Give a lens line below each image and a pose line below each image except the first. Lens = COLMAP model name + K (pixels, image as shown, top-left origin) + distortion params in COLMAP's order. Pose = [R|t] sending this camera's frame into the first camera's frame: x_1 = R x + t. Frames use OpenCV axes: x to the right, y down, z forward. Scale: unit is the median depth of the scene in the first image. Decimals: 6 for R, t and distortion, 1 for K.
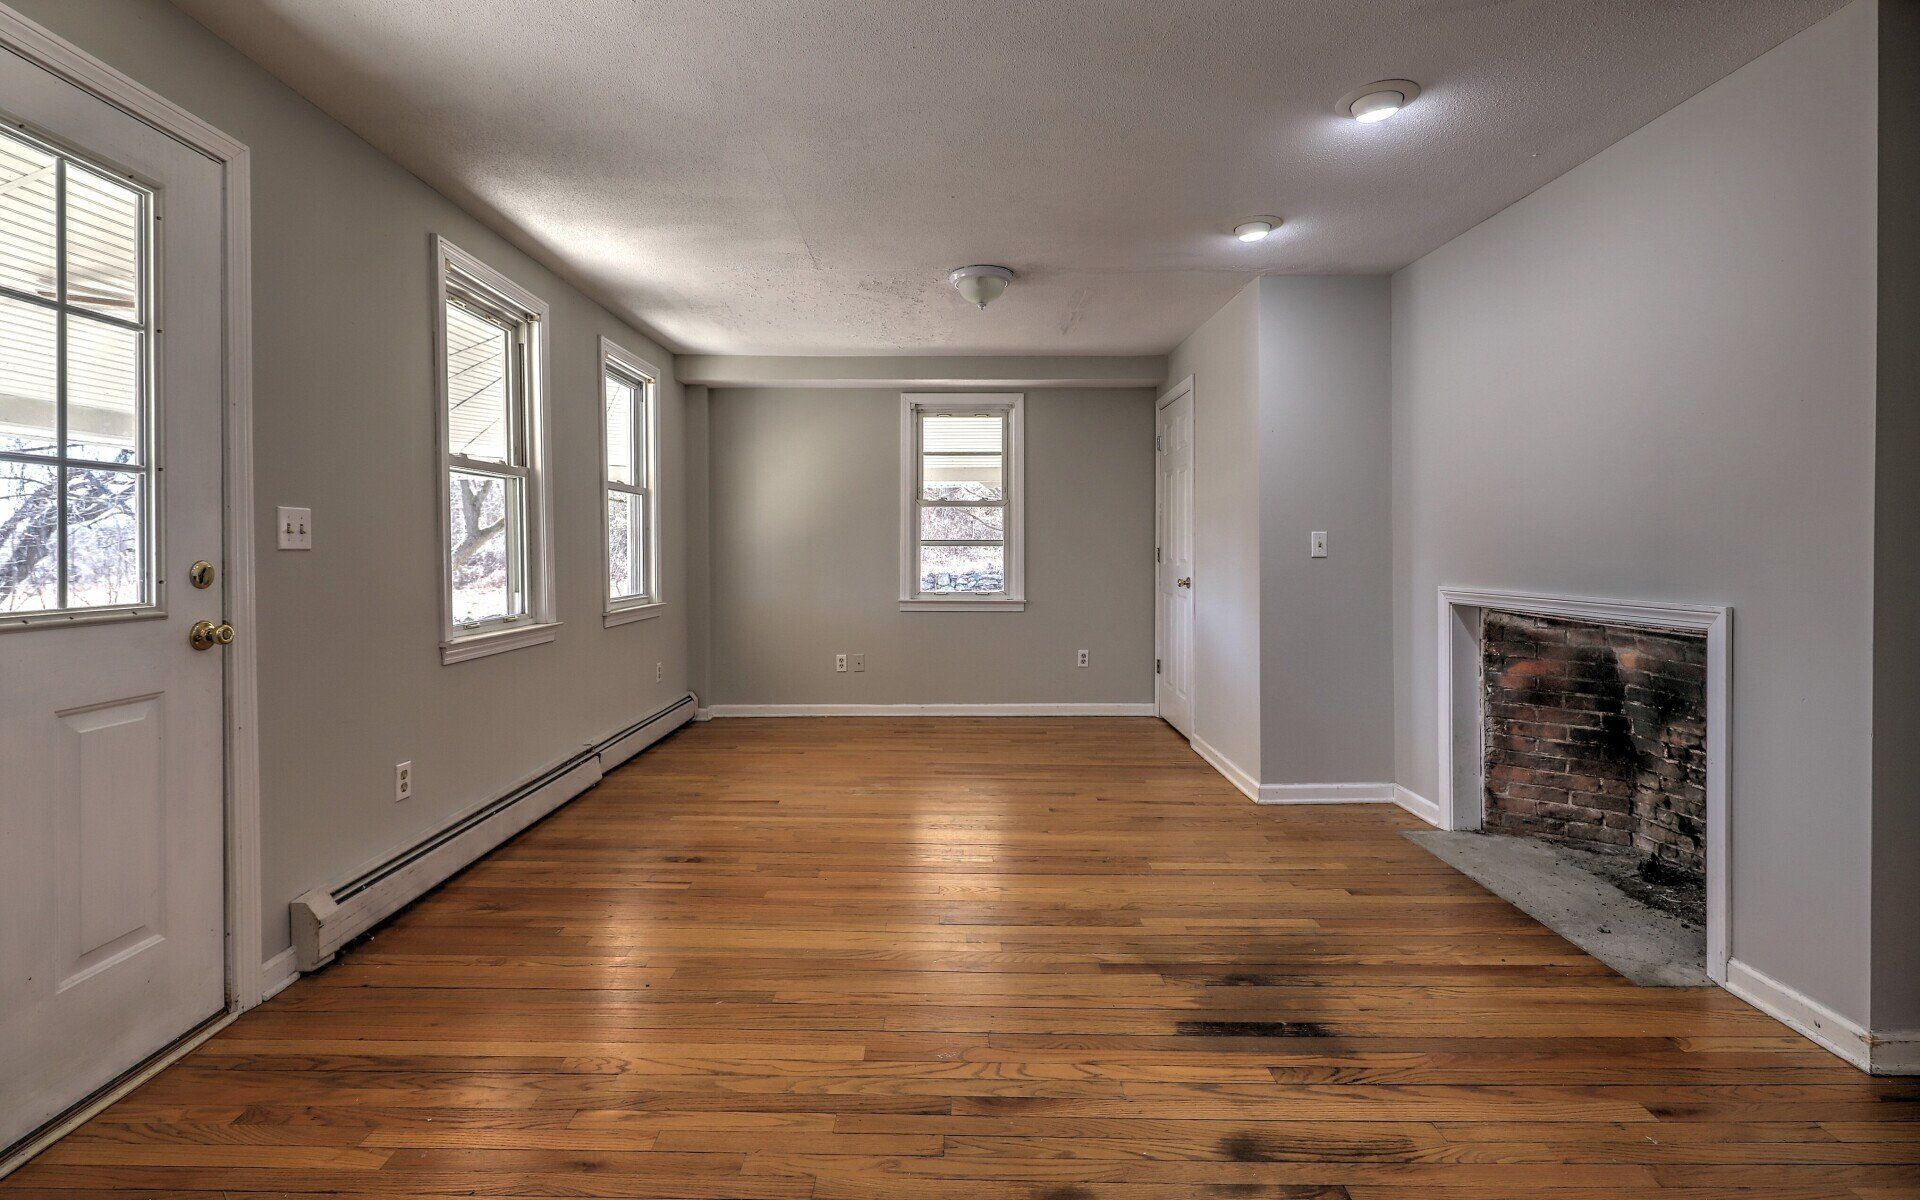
lens RADIAL K [[842.0, 0, 948.1], [0, 842.0, 553.8], [0, 0, 1]] dist [0.007216, -0.005502]
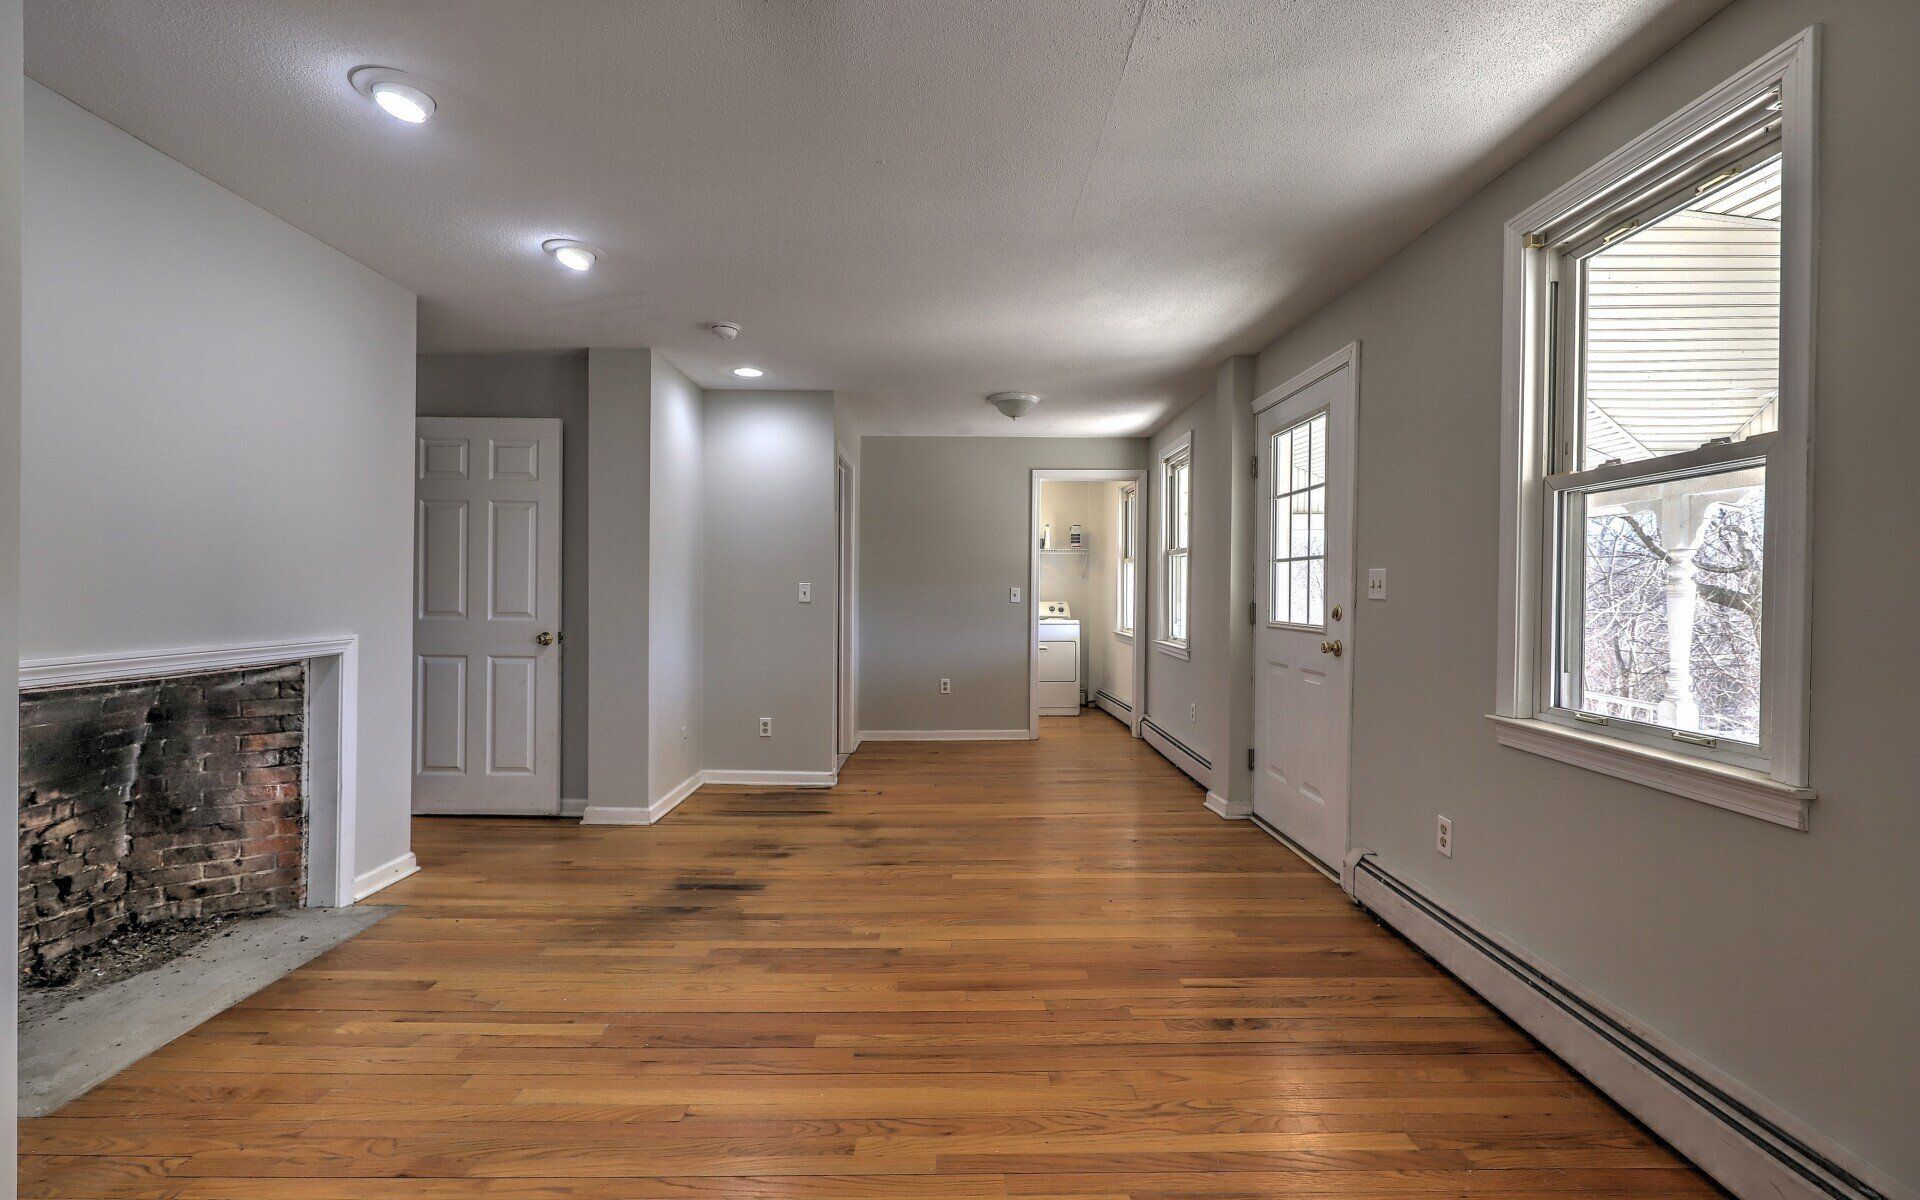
lens RADIAL K [[783.0, 0, 957.7], [0, 783.0, 563.5], [0, 0, 1]] dist [0.000131, -0.000423]
pose [[-0.999956, -0.005612, -0.007473, -0.055551], [-0.005449, 0.999752, -0.021595, -0.023156], [0.007593, -0.021553, -0.999739, 1.591726]]
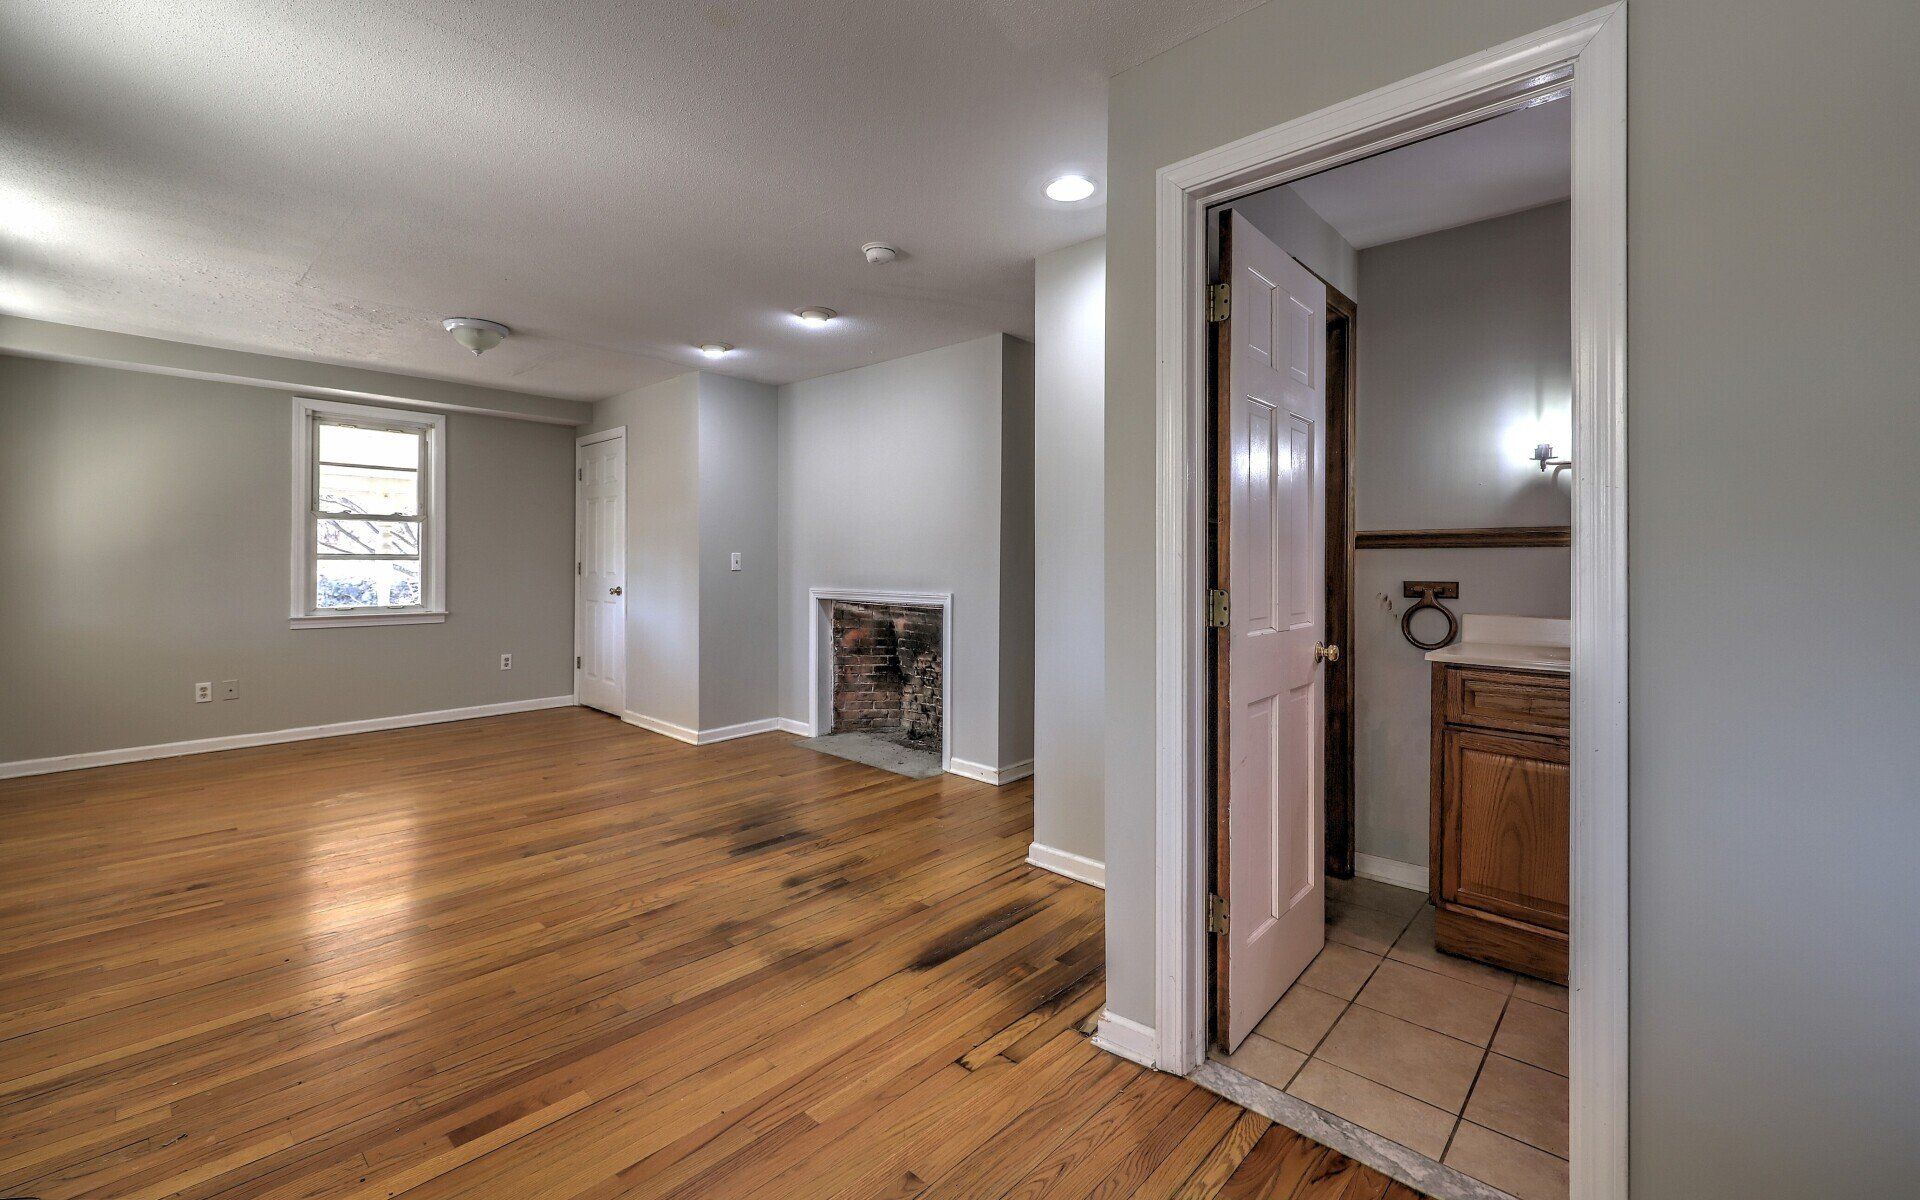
lens RADIAL K [[783.0, 0, 957.7], [0, 783.0, 563.5], [0, 0, 1]] dist [0.000131, -0.000423]
pose [[0.670881, 0.002483, 0.741561, -0.359155], [-0.000189, 0.999995, -0.003177, -0.004070], [-0.741565, 0.001992, 0.670878, -0.232000]]
